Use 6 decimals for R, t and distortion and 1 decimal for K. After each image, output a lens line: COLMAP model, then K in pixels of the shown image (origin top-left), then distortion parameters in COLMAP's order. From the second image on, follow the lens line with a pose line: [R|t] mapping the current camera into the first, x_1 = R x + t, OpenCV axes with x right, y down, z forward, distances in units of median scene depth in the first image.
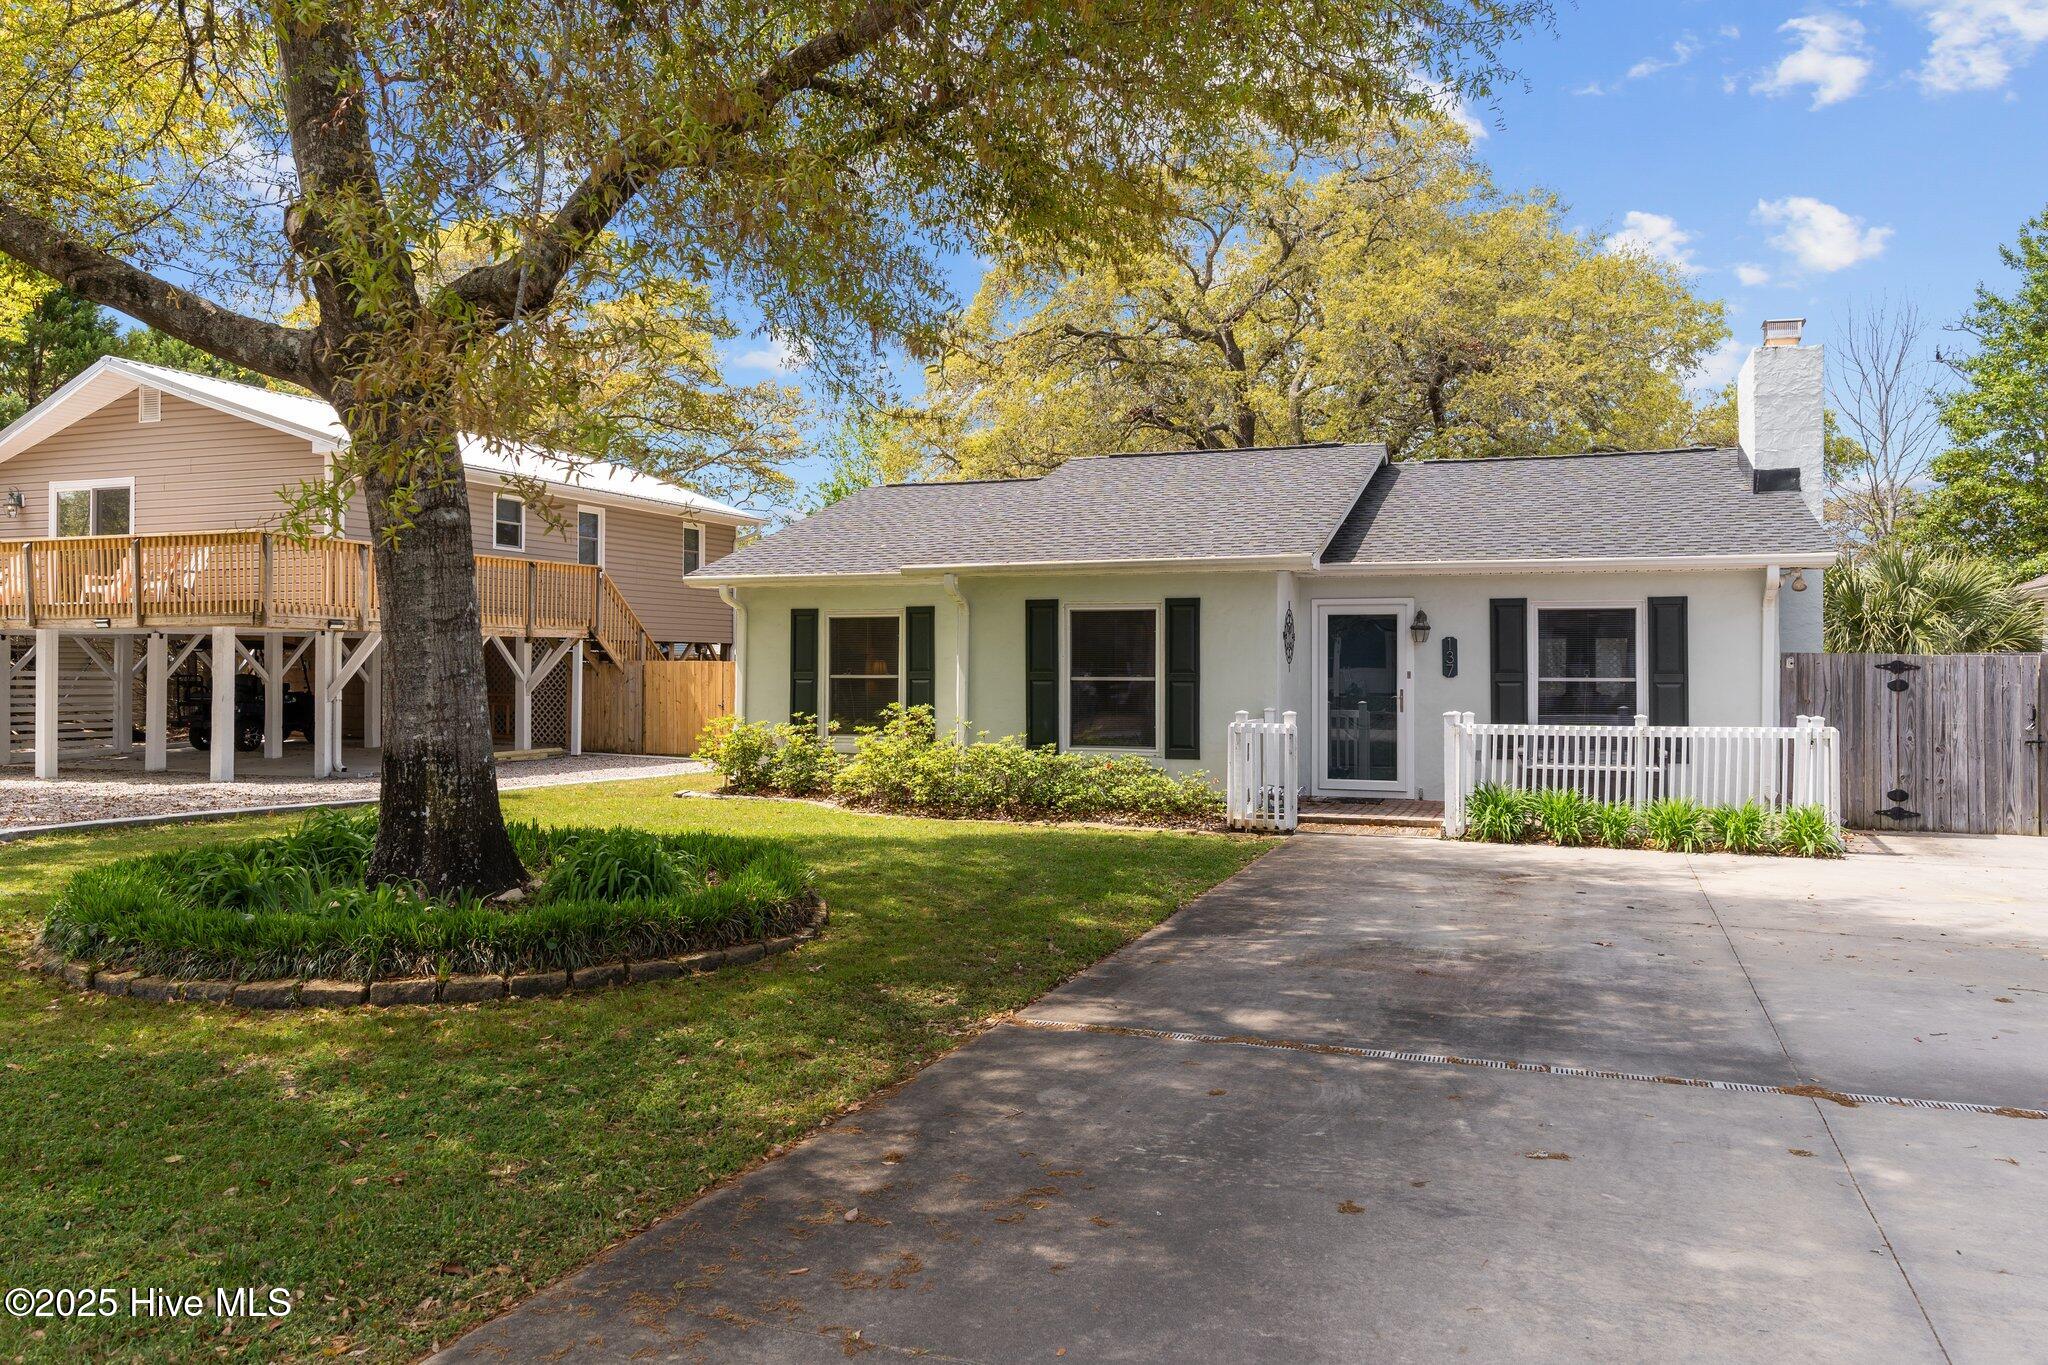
lens RADIAL K [[1506.3, 0, 1029.4], [0, 1506.3, 567.5], [0, 0, 1]] dist [-0.002774, -0.002837]
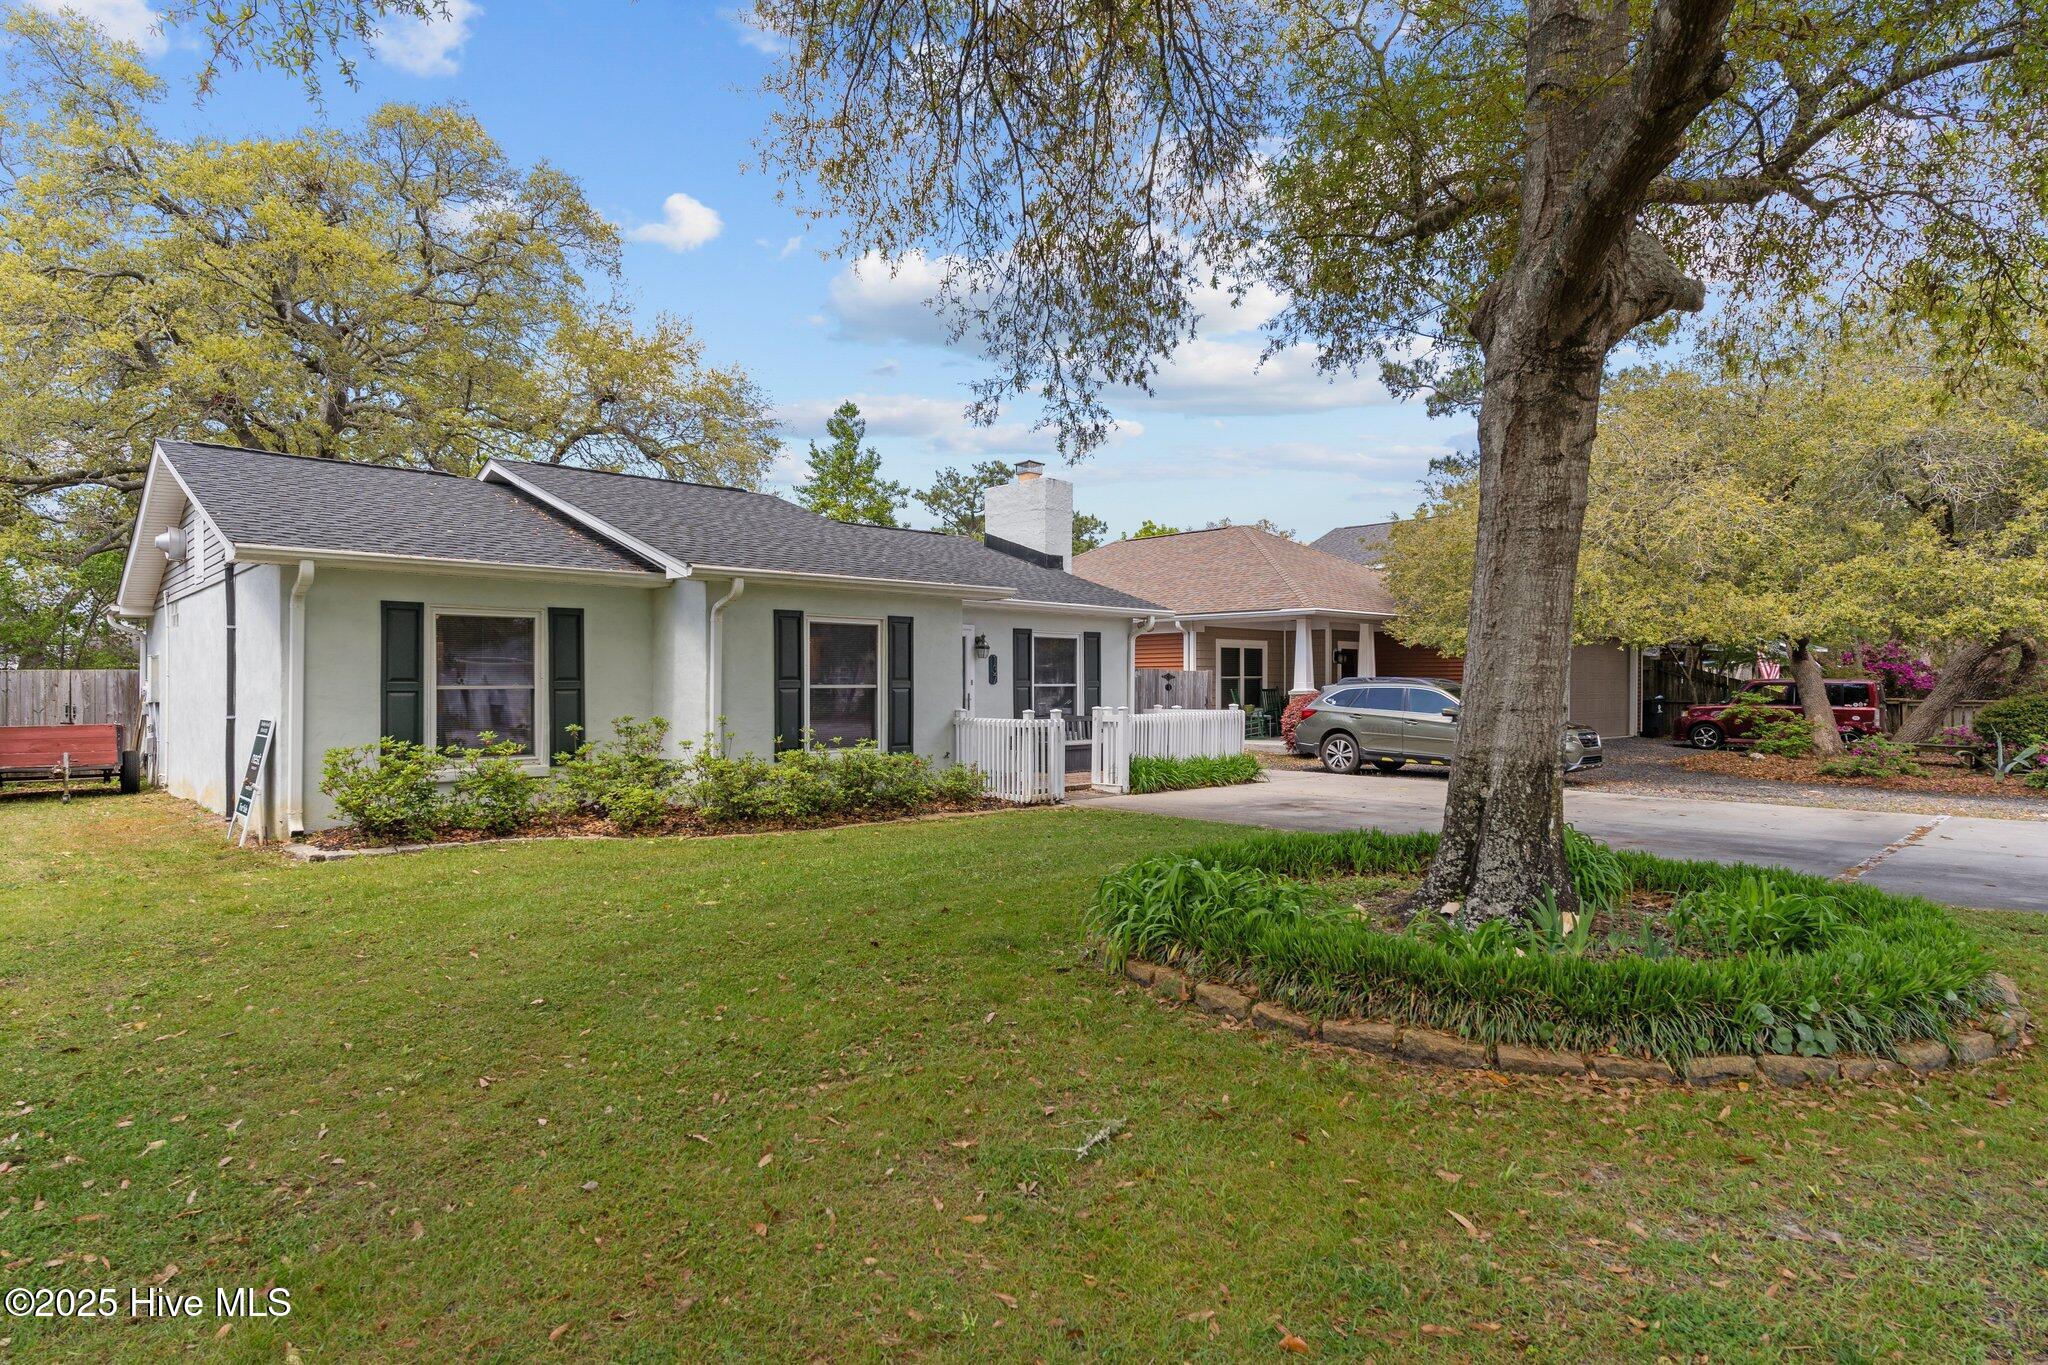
lens RADIAL K [[1093.4, 0, 1063.9], [0, 1093.4, 680.2], [0, 0, 1]] dist [-0.000188, -0.000005]
pose [[0.406005, -0.001568, 0.913870, -0.651848], [-0.067362, 0.997227, 0.031638, 0.037078], [-0.911385, -0.074405, 0.404773, 0.577190]]
